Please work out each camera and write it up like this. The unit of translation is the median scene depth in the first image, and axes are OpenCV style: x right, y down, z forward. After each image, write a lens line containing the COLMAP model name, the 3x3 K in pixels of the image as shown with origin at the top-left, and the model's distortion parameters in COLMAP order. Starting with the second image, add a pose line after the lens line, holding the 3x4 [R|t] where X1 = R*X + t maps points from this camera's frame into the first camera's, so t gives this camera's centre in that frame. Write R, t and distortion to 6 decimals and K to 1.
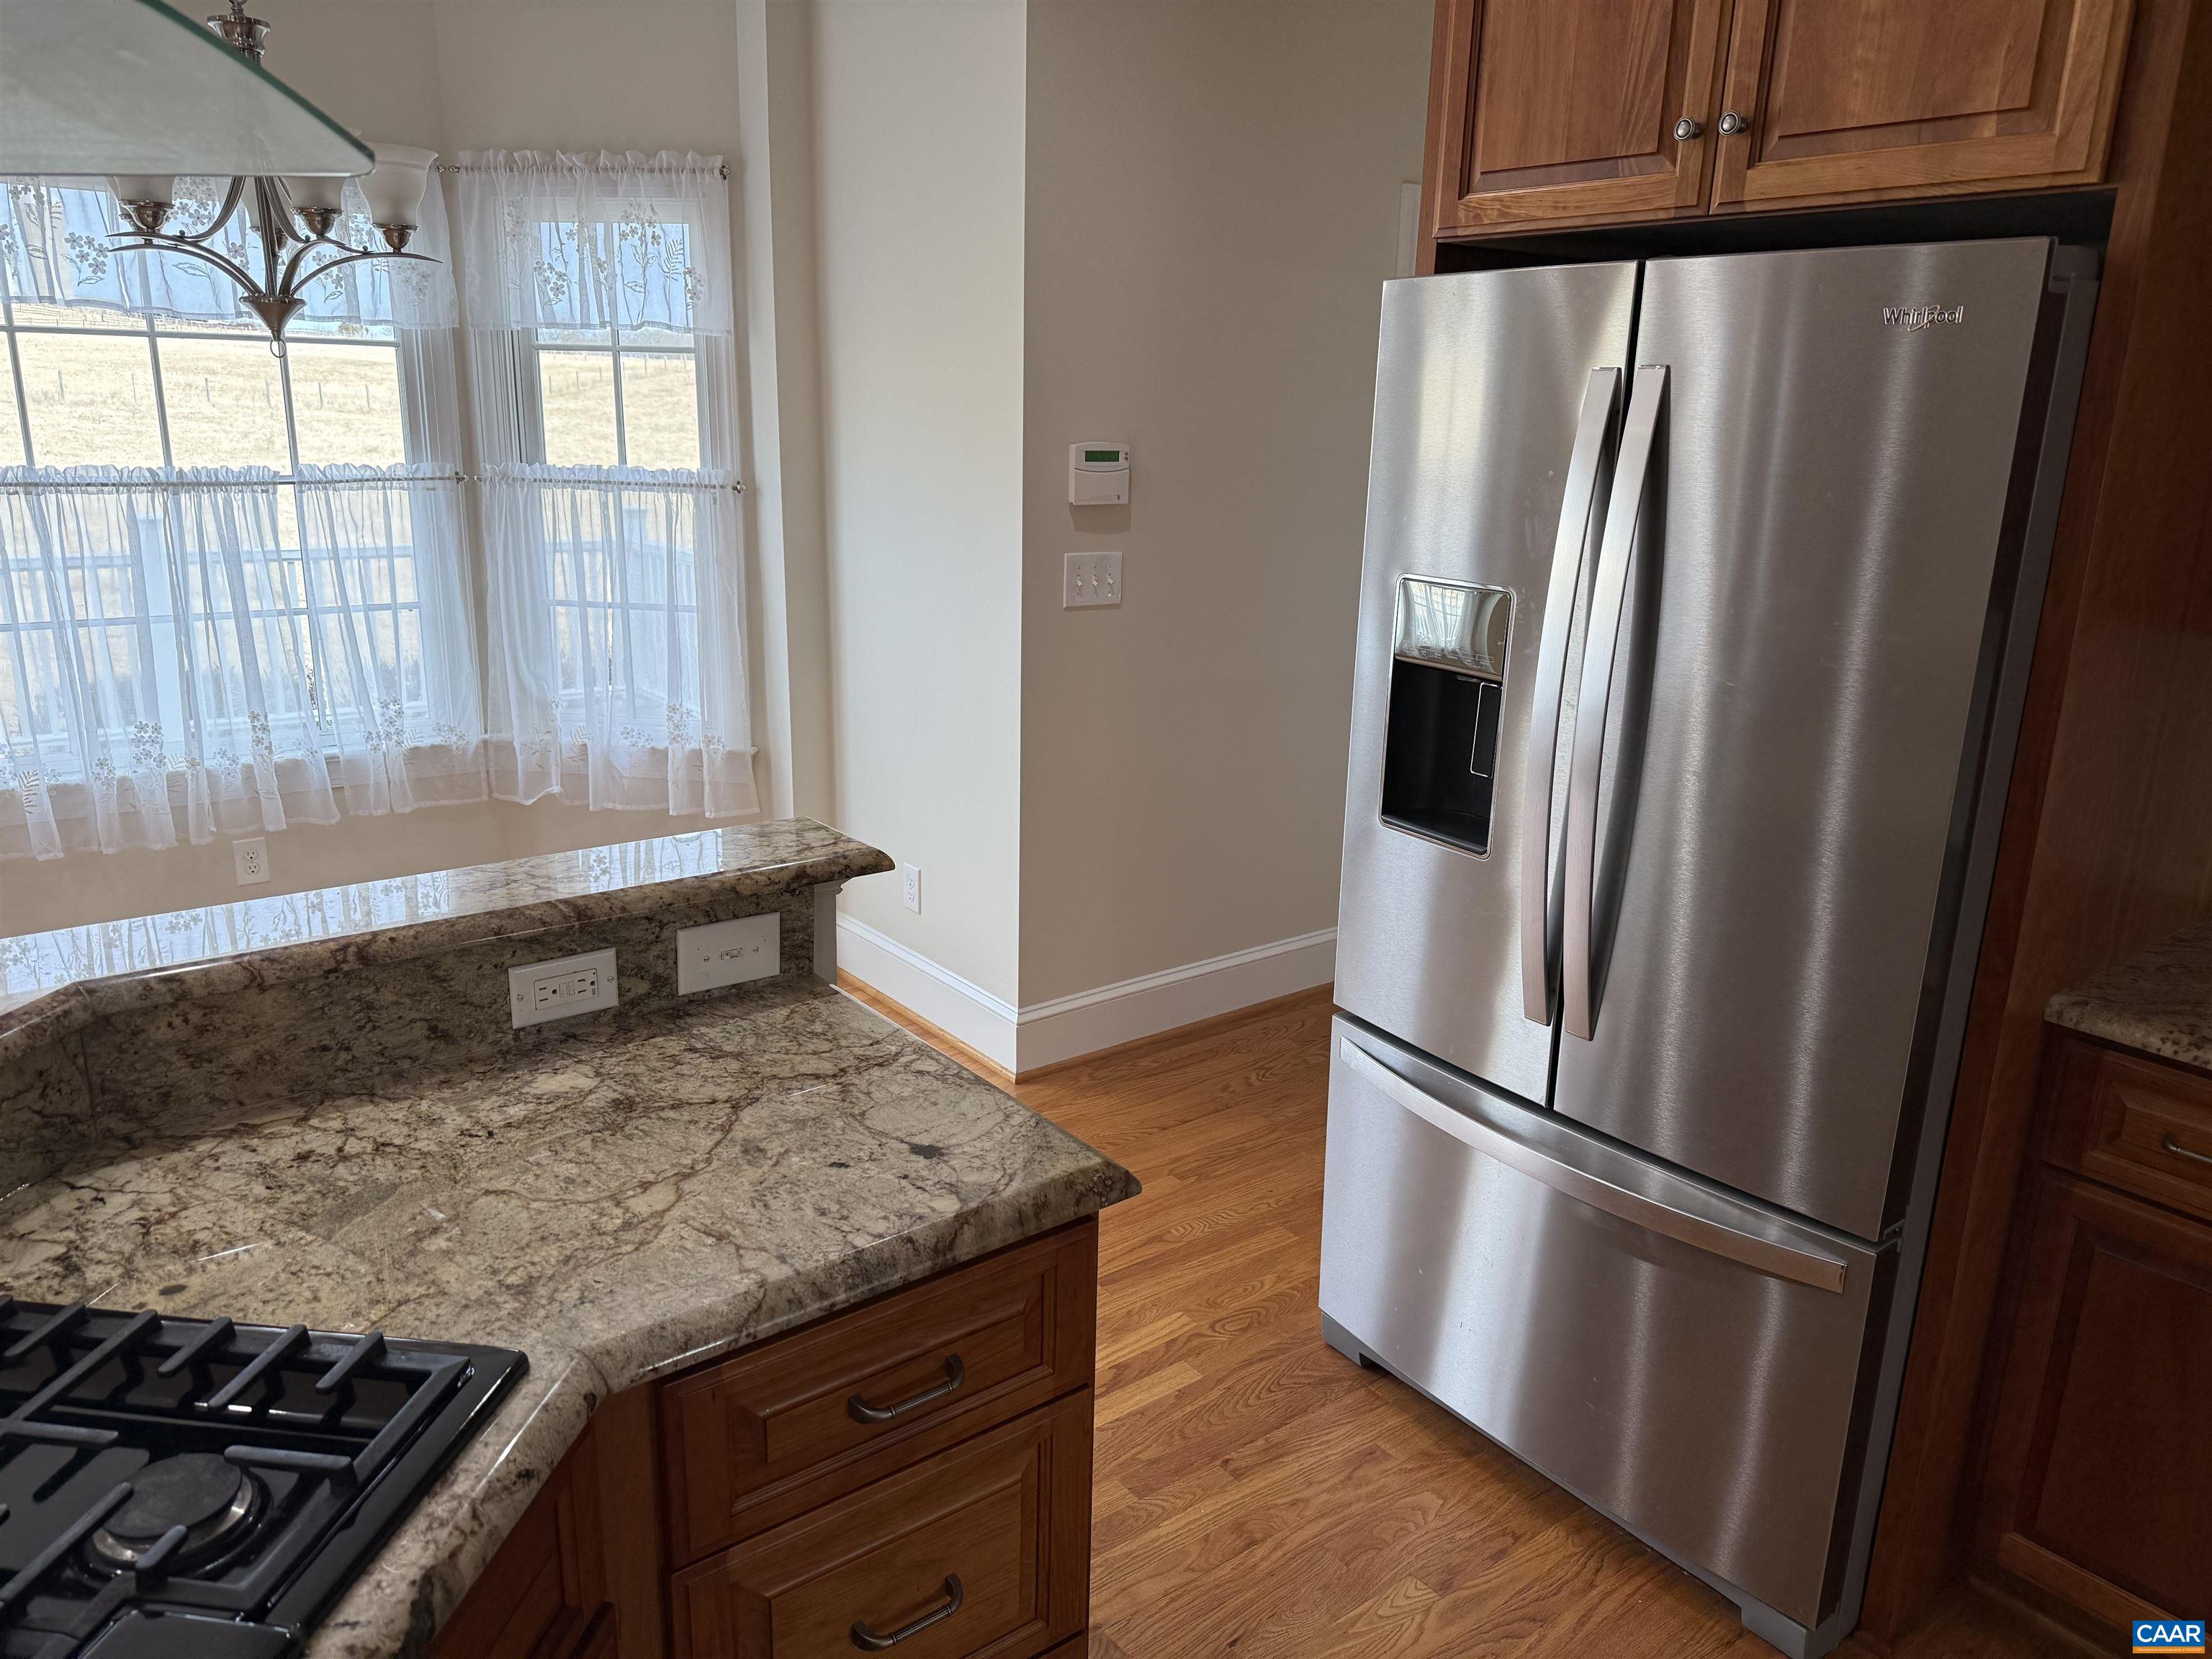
lens RADIAL K [[1576.2, 0, 1106.0], [0, 1576.2, 829.5], [0, 0, 1]] dist [0.105384, -0.161106]
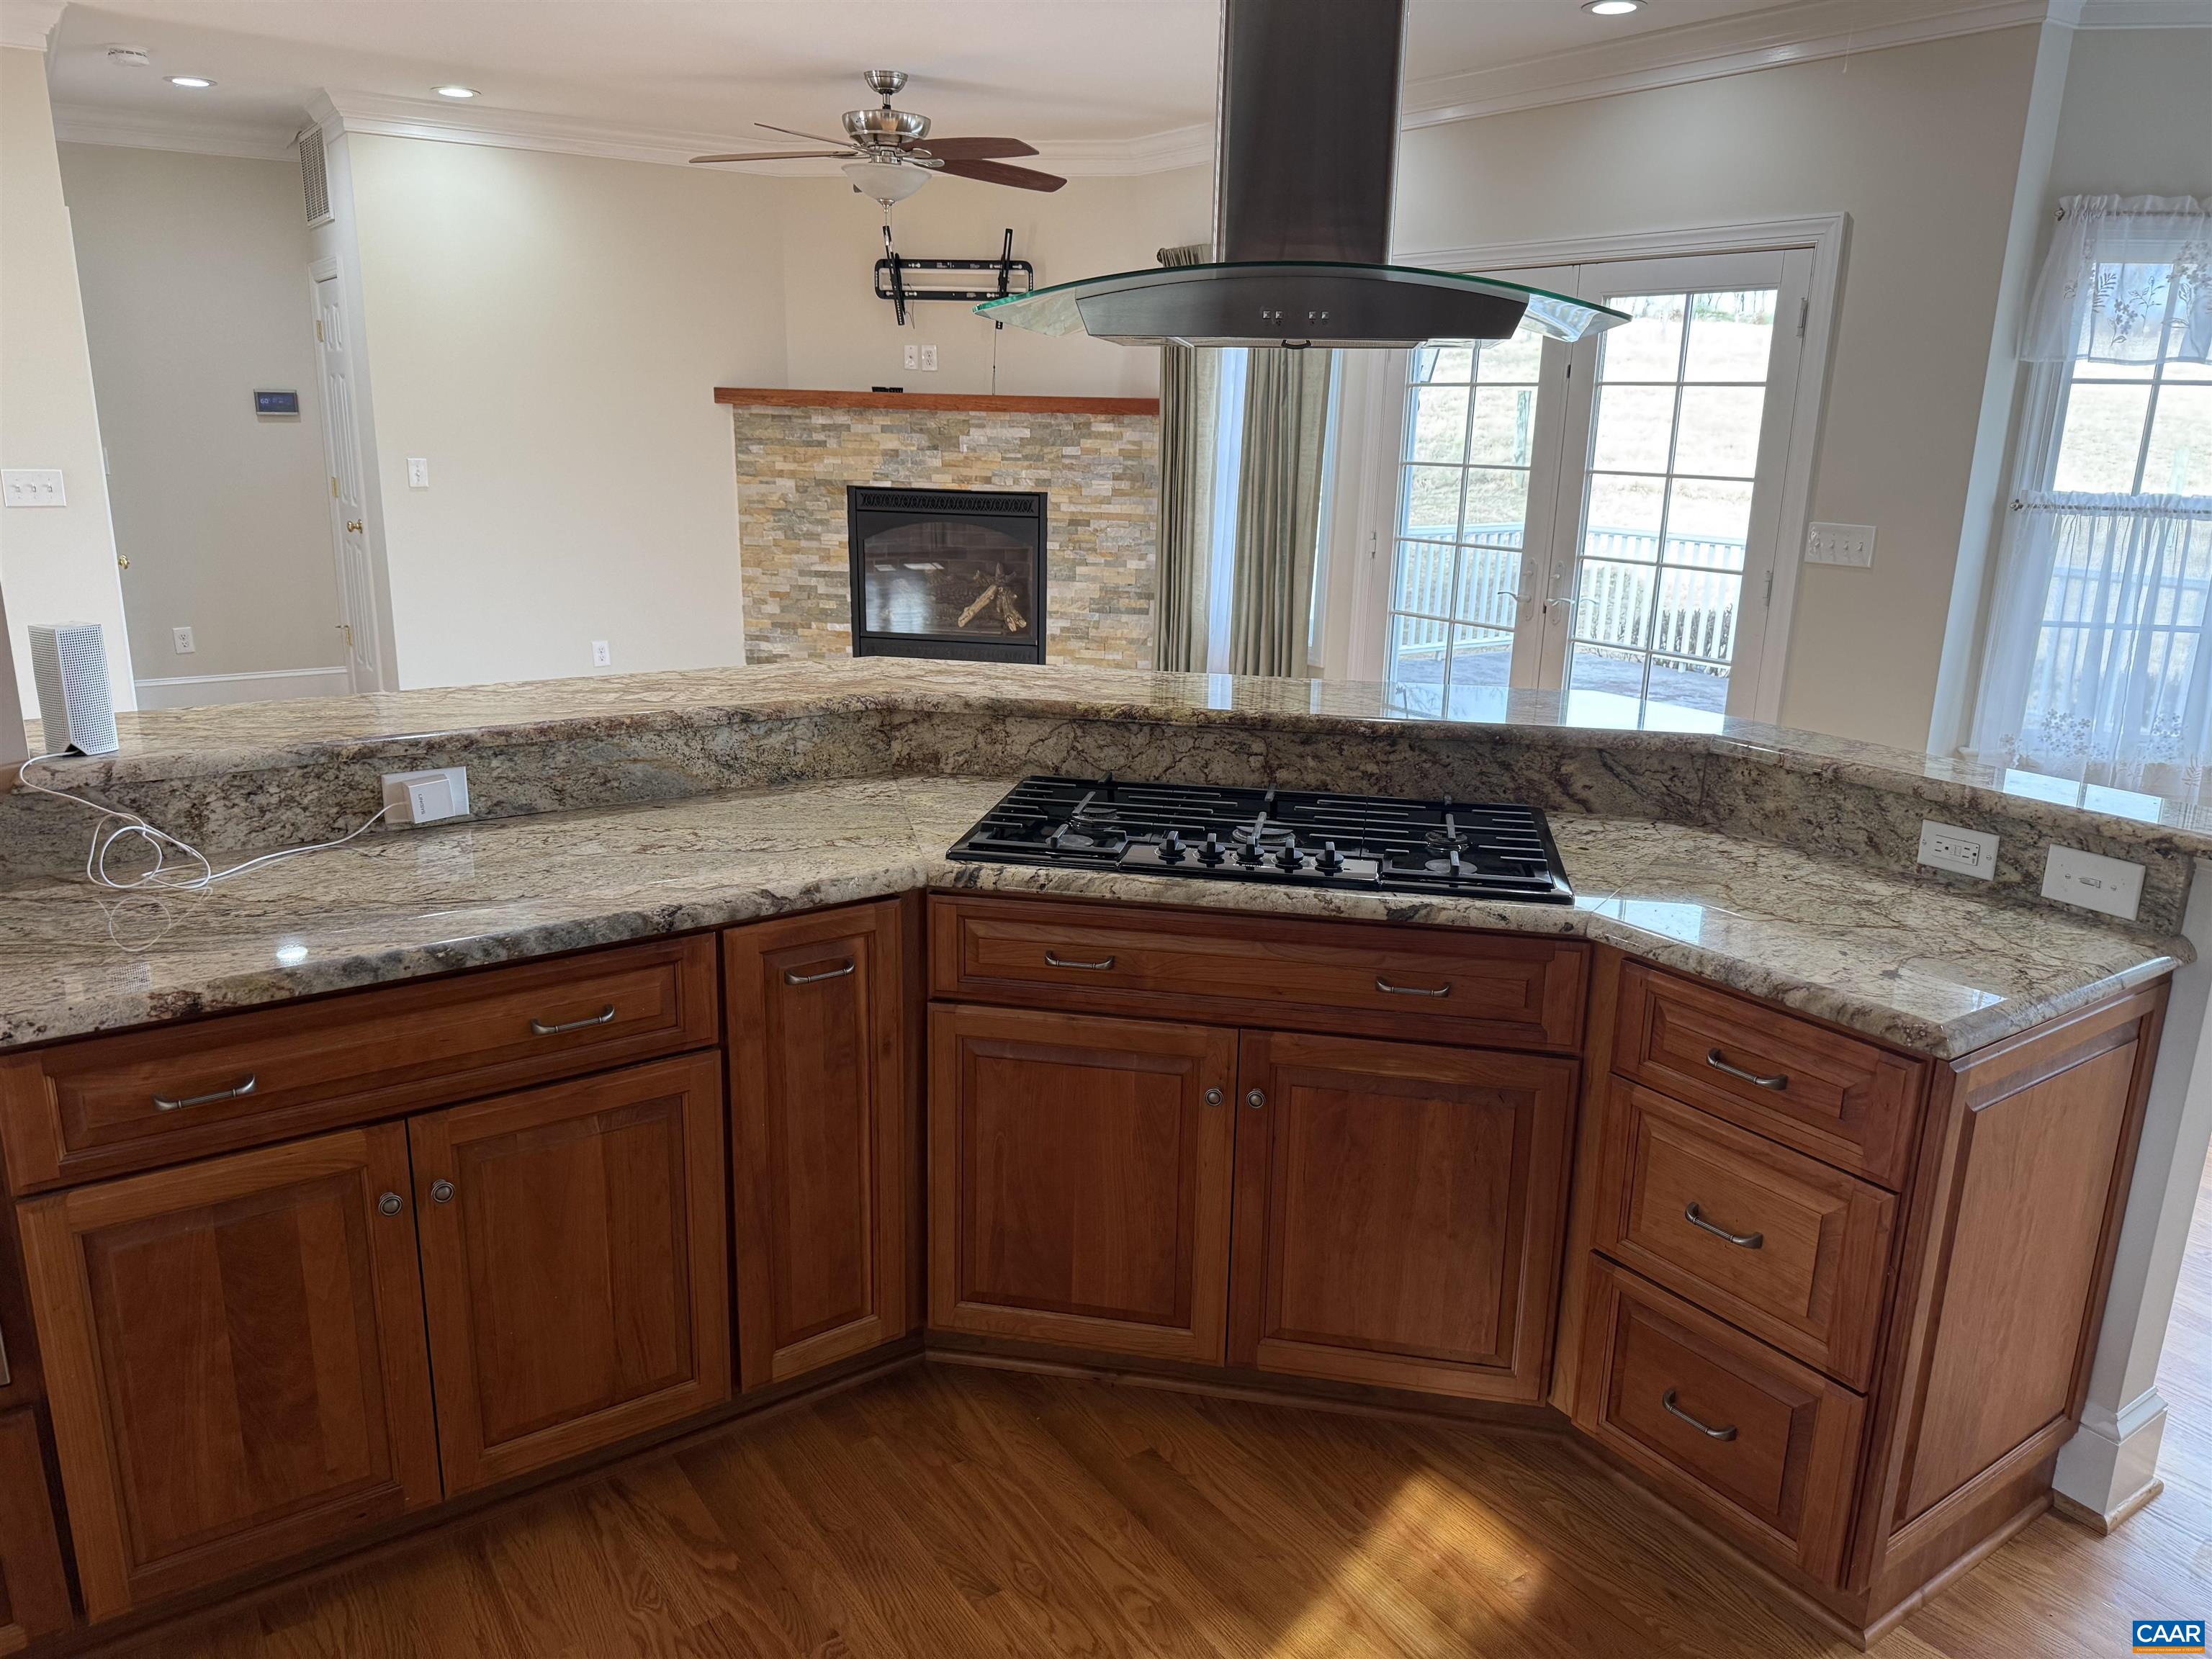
lens RADIAL K [[1576.2, 0, 1106.0], [0, 1576.2, 829.5], [0, 0, 1]] dist [0.105384, -0.161106]
pose [[-0.058041, 0.234737, -0.970325, 1.063493], [-0.288292, 0.926613, 0.241407, -0.040766], [0.955782, 0.293748, 0.013891, 0.268052]]
